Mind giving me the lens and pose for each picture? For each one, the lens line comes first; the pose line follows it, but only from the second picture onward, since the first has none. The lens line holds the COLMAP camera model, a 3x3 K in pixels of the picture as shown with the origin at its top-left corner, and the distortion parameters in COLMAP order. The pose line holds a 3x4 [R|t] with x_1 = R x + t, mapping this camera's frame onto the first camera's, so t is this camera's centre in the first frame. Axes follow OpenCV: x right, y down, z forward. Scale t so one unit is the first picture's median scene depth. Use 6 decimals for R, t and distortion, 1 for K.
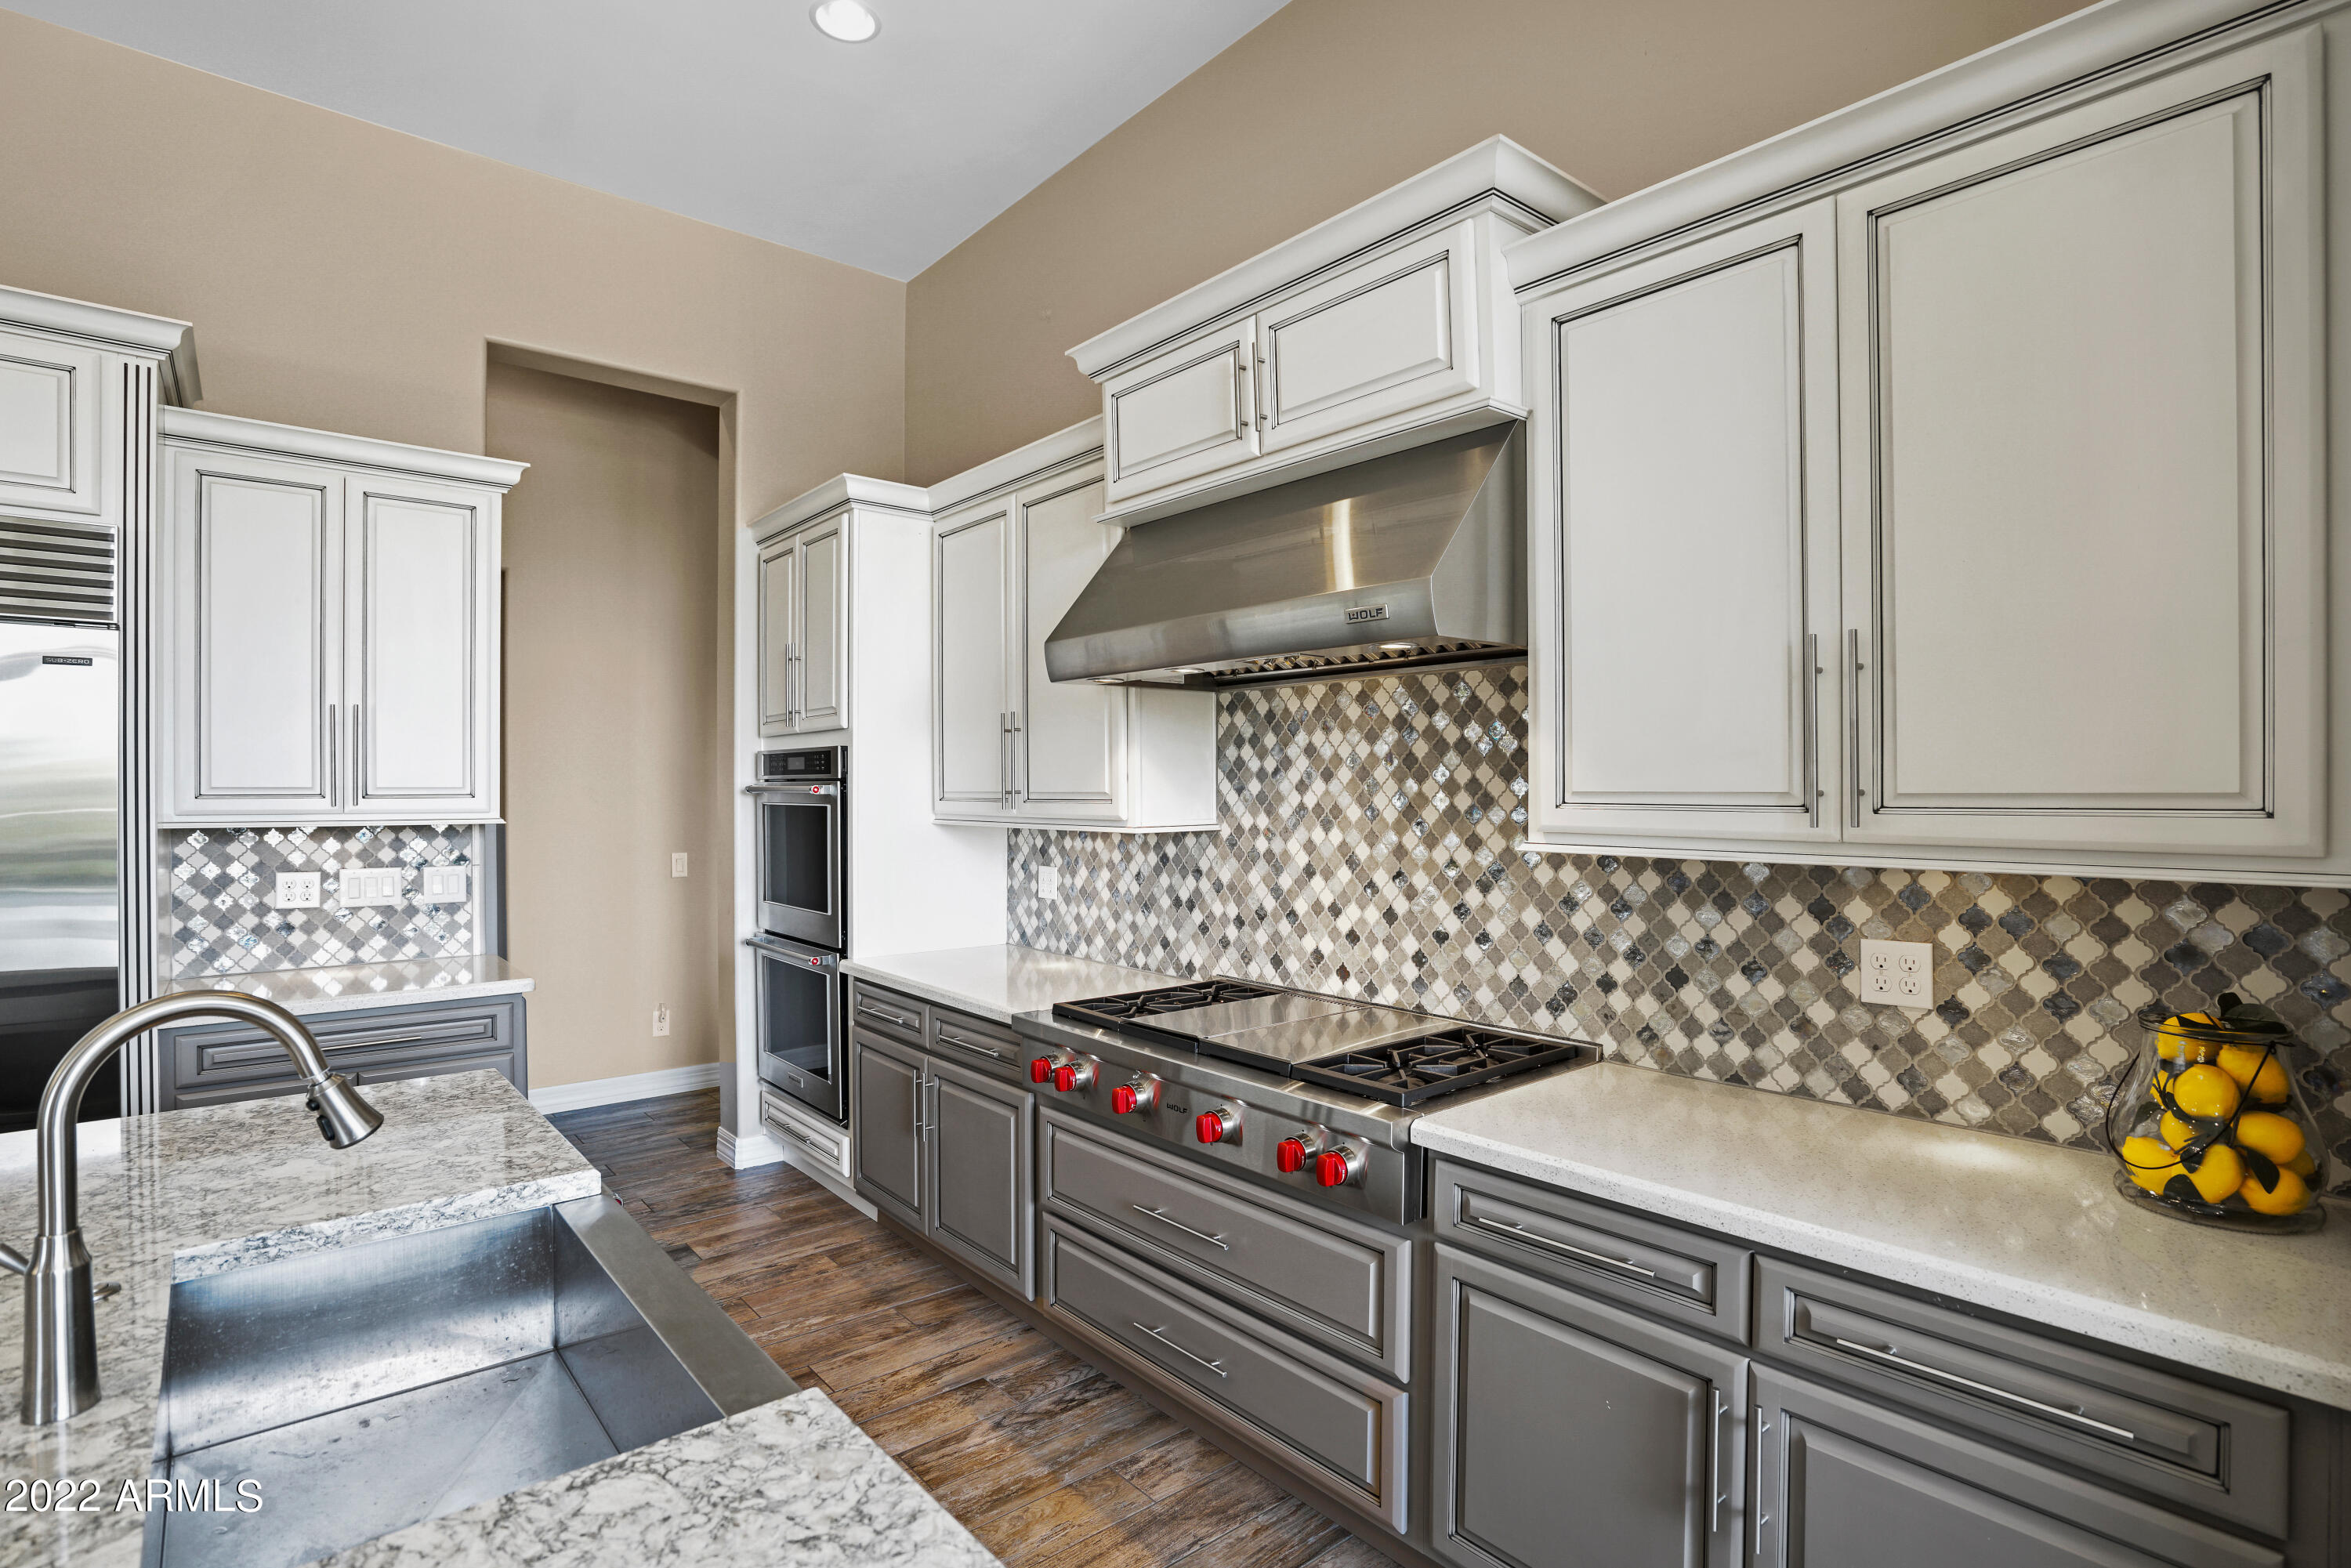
lens RADIAL K [[1098.6, 0, 1210.8], [0, 1098.6, 808.2], [0, 0, 1]] dist [-0.045640, 0.011782]
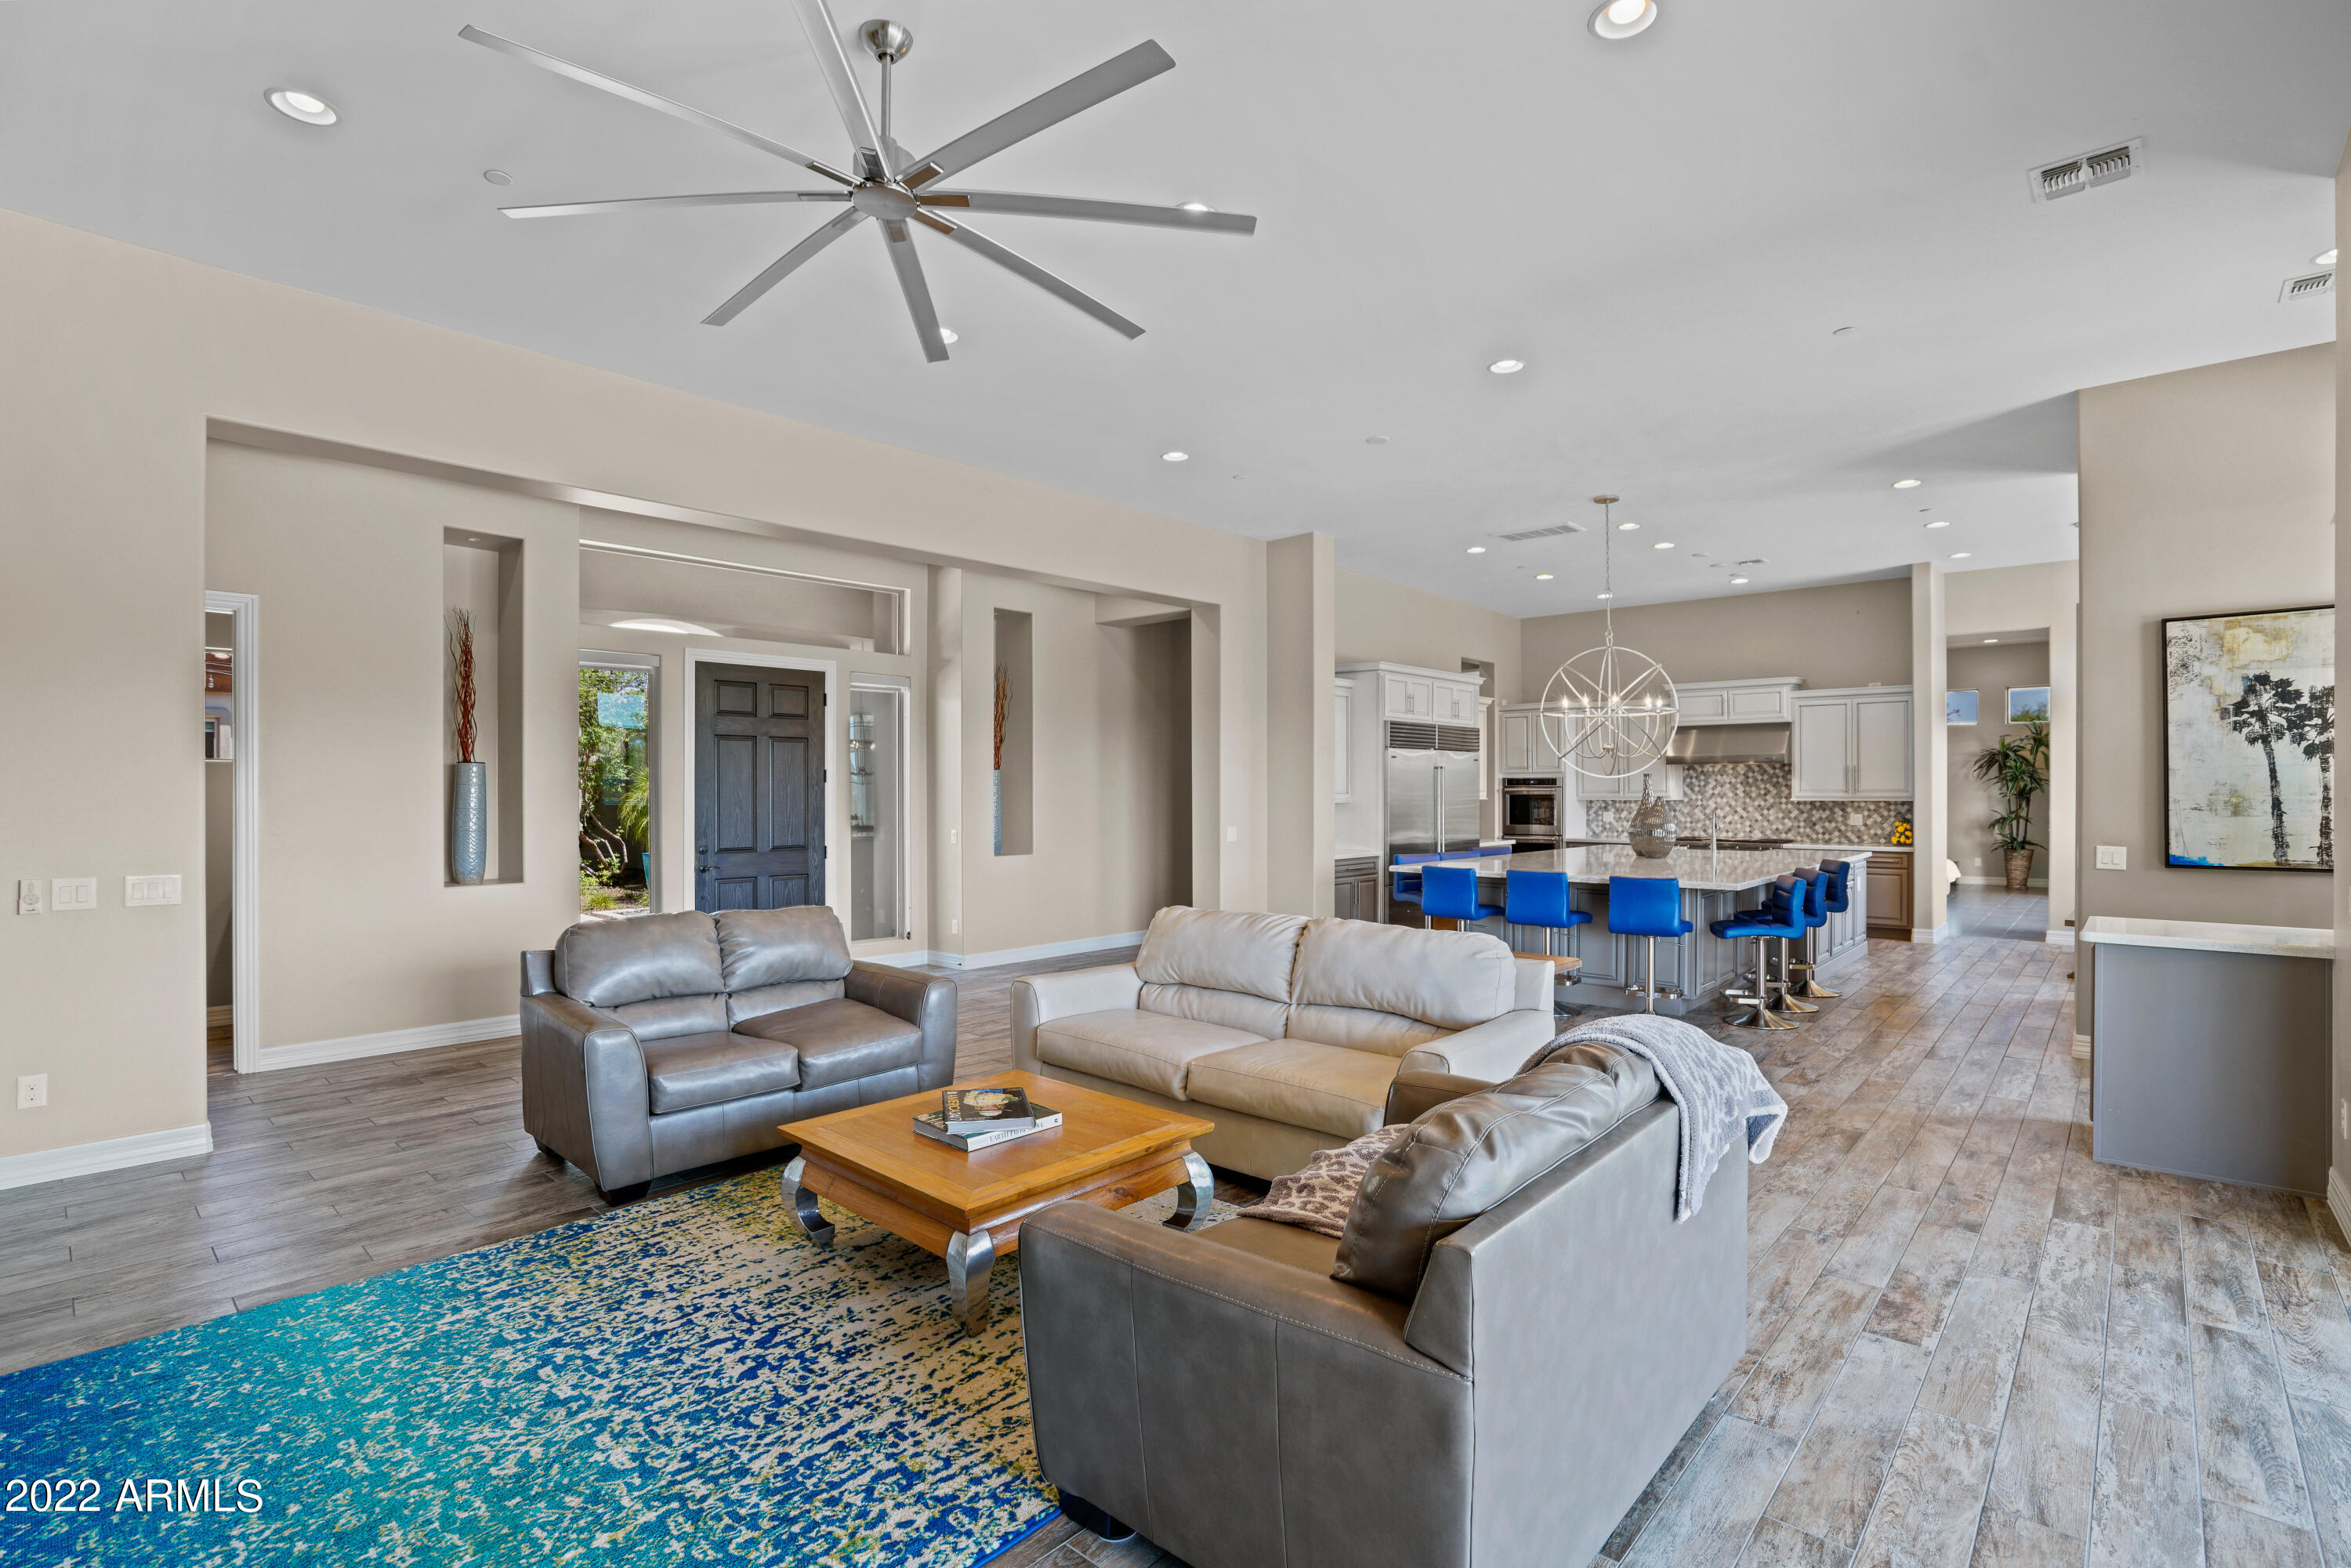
lens RADIAL K [[1098.6, 0, 1163.2], [0, 1098.6, 787.5], [0, 0, 1]] dist [-0.045640, 0.011782]
pose [[0.996813, 0.001163, 0.079759, -2.544824], [0.000630, 0.999748, -0.022450, 0.074323], [-0.079765, 0.022428, 0.996561, -3.234671]]
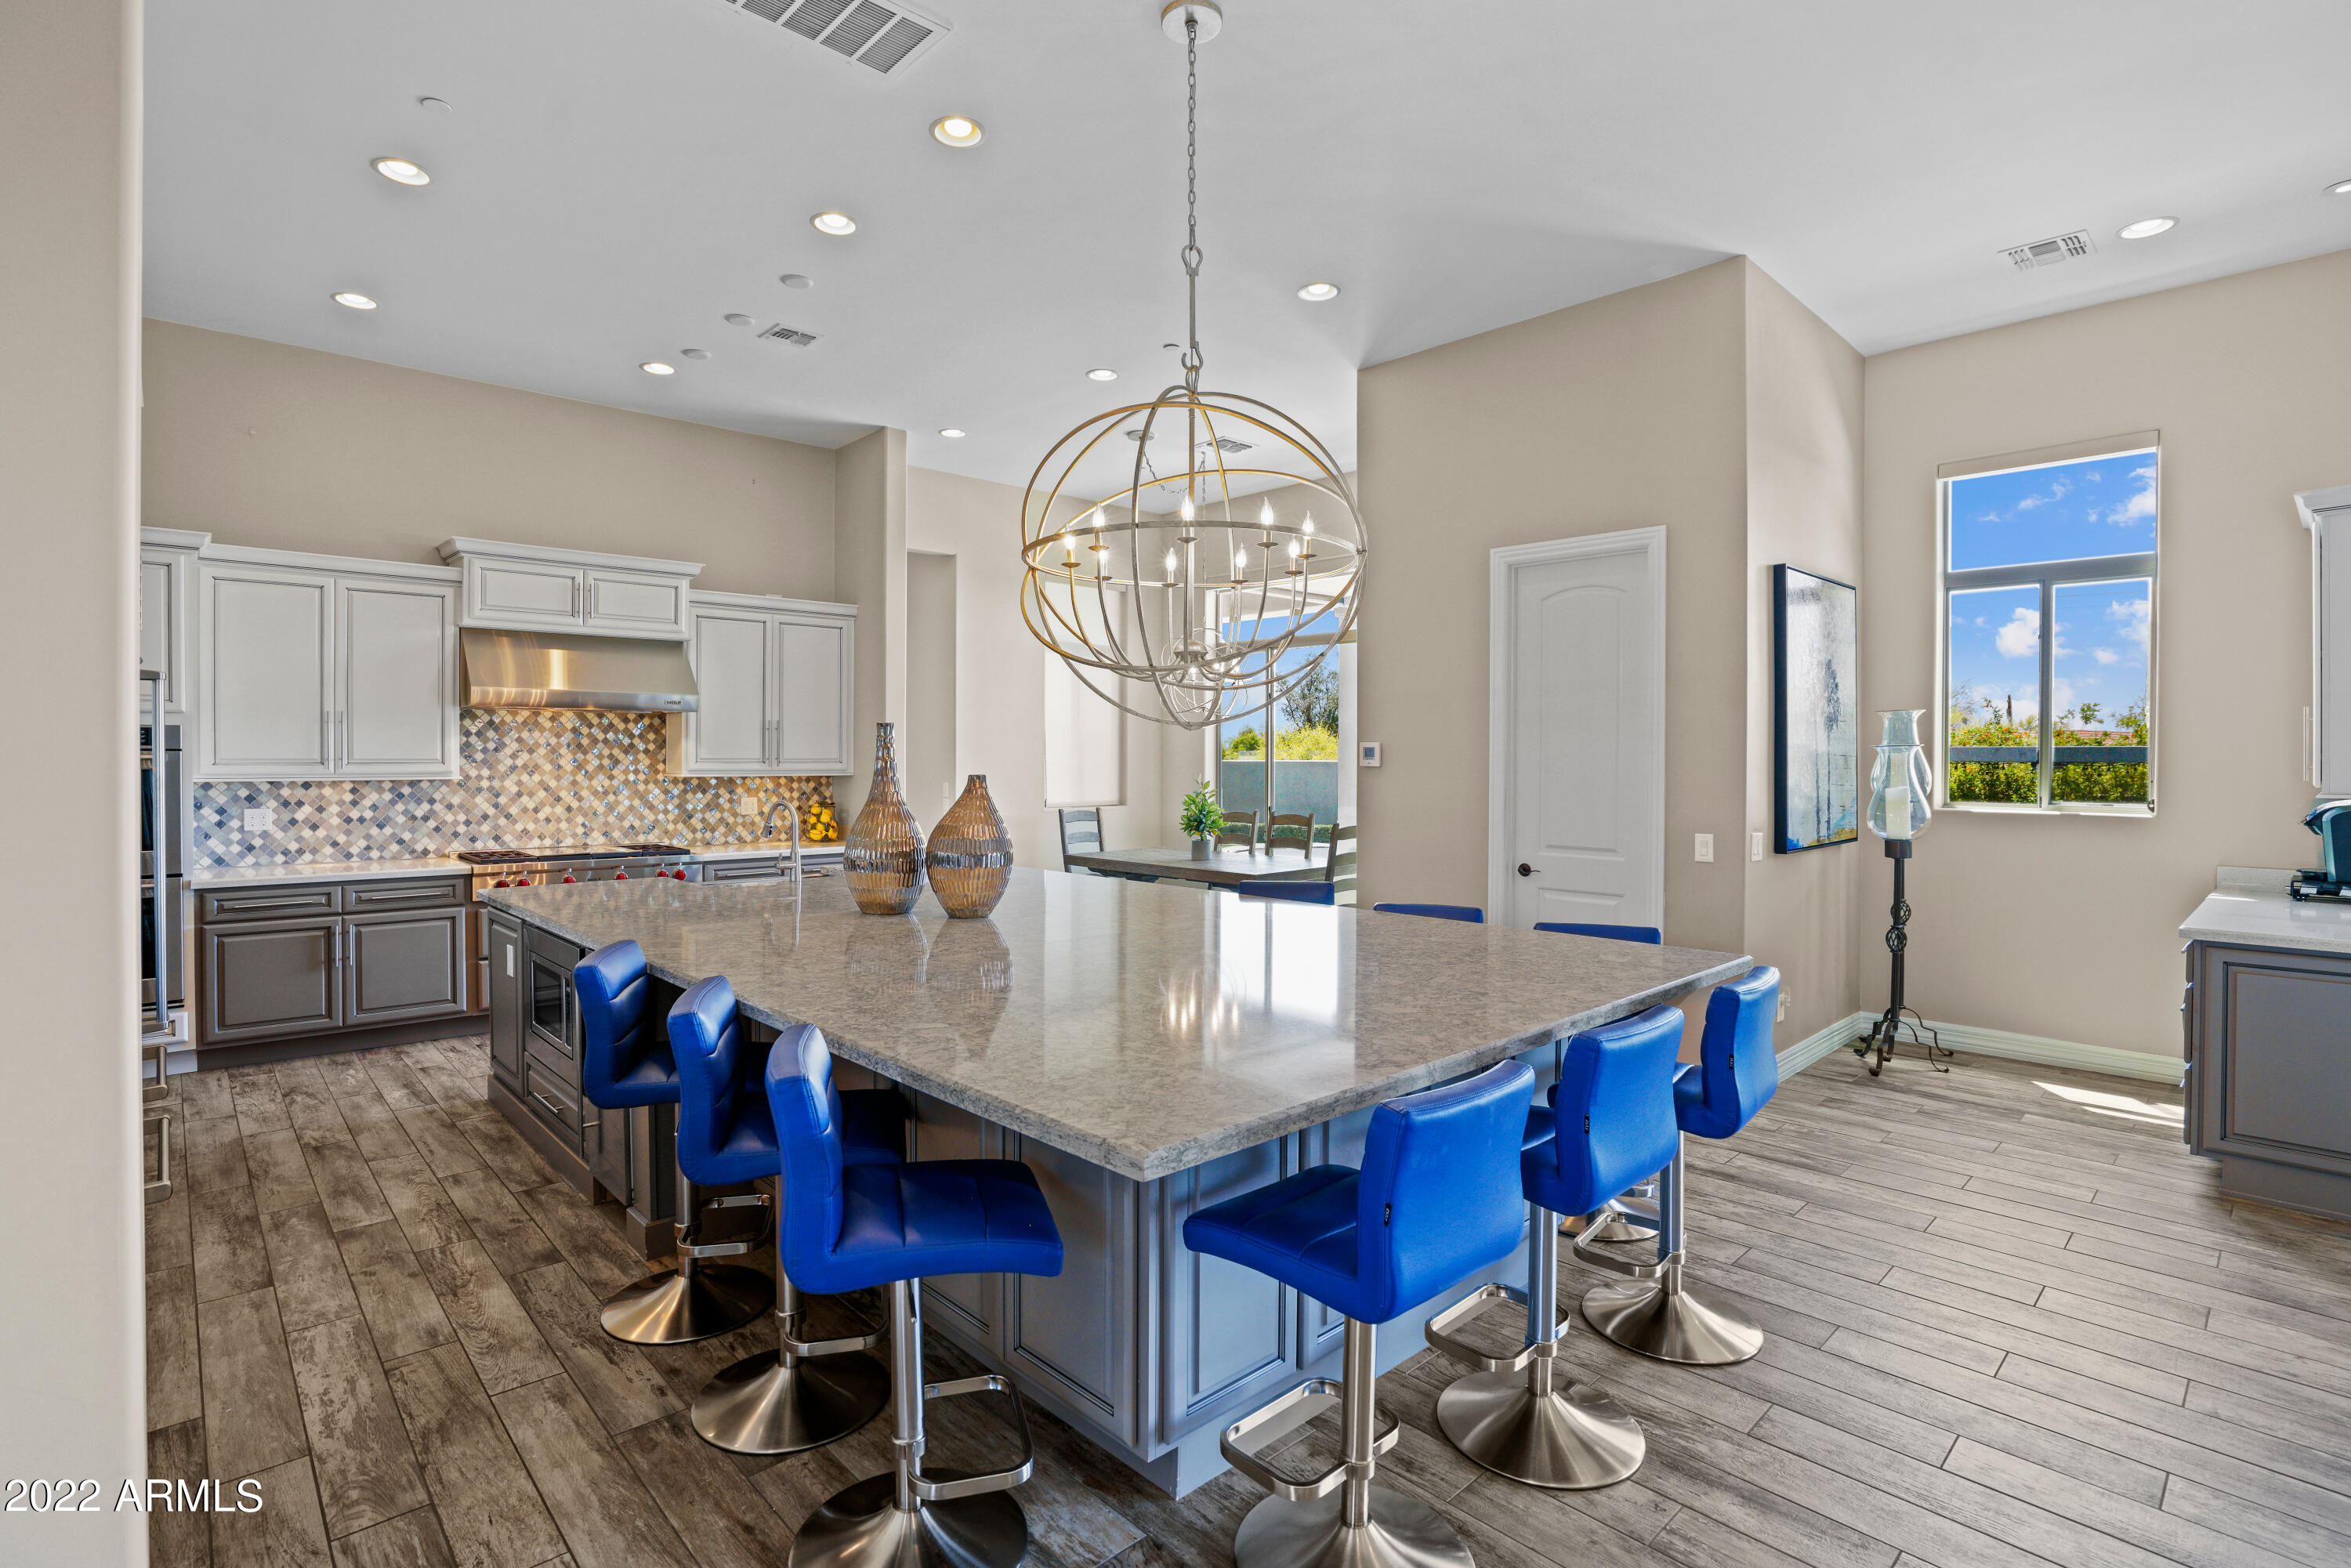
lens RADIAL K [[1098.6, 0, 1185.0], [0, 1098.6, 796.6], [0, 0, 1]] dist [-0.045640, 0.011782]
pose [[-0.006397, -0.033531, 0.999417, -2.249079], [0.016633, 0.999296, 0.033633, 0.011600], [-0.999841, 0.016838, -0.005835, -0.358746]]
